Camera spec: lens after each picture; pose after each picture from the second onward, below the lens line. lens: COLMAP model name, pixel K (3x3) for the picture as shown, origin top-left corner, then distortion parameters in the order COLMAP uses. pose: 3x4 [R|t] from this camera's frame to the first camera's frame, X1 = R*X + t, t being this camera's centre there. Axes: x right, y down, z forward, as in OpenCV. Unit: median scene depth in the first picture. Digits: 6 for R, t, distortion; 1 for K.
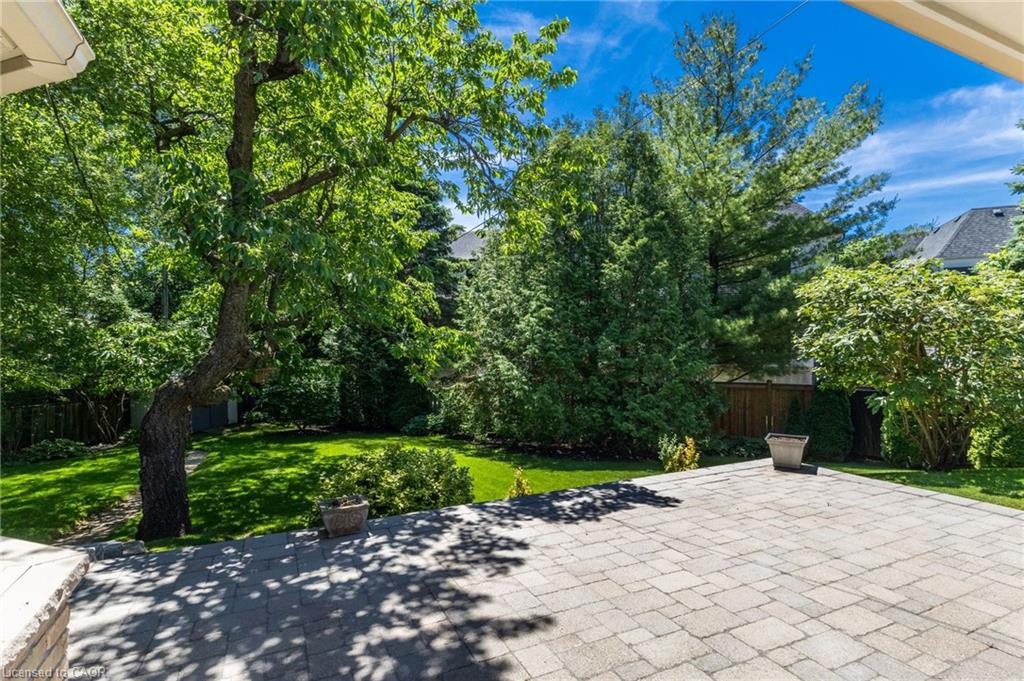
lens RADIAL K [[482.3, 0, 542.3], [0, 482.3, 340.0], [0, 0, 1]] dist [-0.005143, -0.000391]
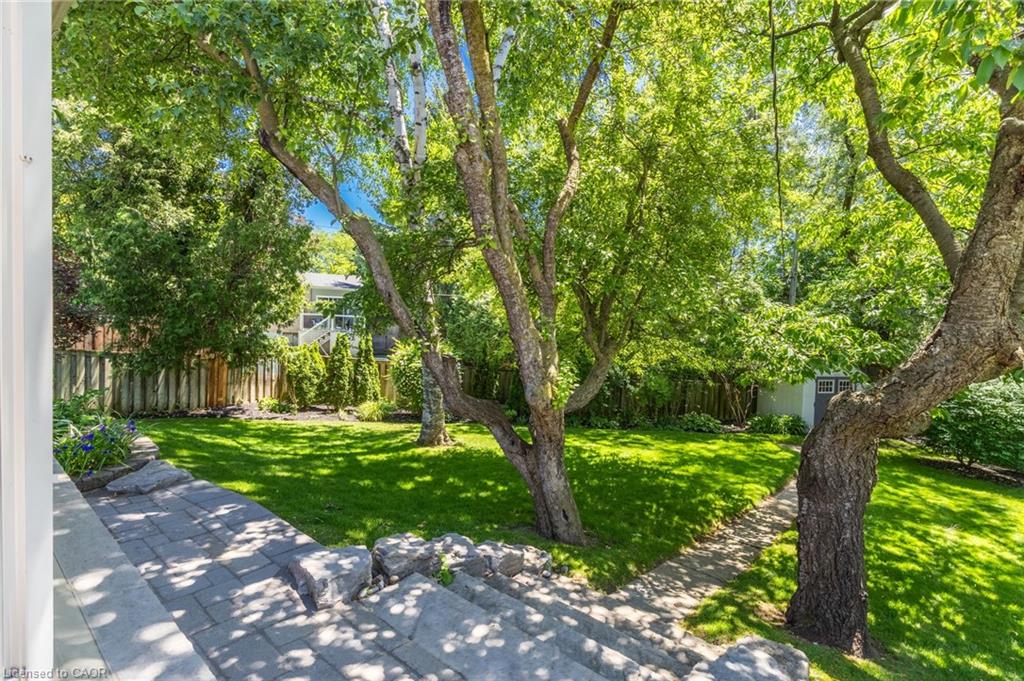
lens RADIAL K [[482.3, 0, 513.0], [0, 482.3, 340.9], [0, 0, 1]] dist [-0.005143, -0.000391]
pose [[0.387982, 0.059726, -0.919730, -0.191174], [-0.048752, 0.997831, 0.044232, 0.008656], [0.920377, 0.027678, 0.390052, 0.181165]]
